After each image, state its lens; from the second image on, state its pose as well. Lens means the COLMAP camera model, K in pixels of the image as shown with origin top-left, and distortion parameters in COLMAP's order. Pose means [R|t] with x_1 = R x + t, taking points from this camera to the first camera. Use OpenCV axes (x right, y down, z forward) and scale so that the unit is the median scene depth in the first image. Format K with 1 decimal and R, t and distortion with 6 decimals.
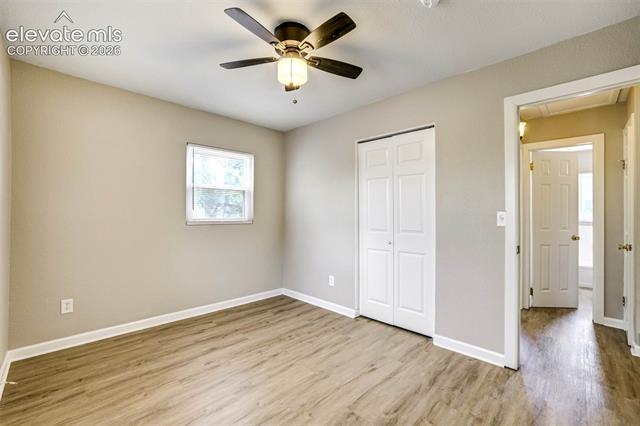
lens RADIAL K [[273.5, 0, 320.0], [0, 273.5, 213.0], [0, 0, 1]] dist [-0.016042, 0.000502]
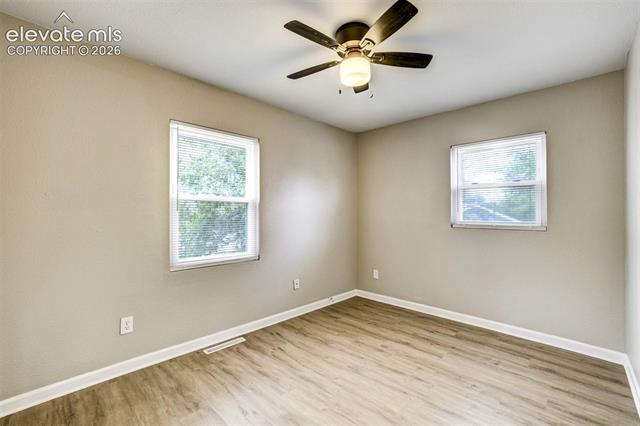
lens RADIAL K [[273.5, 0, 320.0], [0, 273.5, 213.0], [0, 0, 1]] dist [-0.016042, 0.000502]
pose [[0.024612, -0.006690, -0.999675, 0.670378], [-0.001346, 0.999976, -0.006725, -0.004651], [0.999696, 0.001511, 0.024603, 0.631951]]
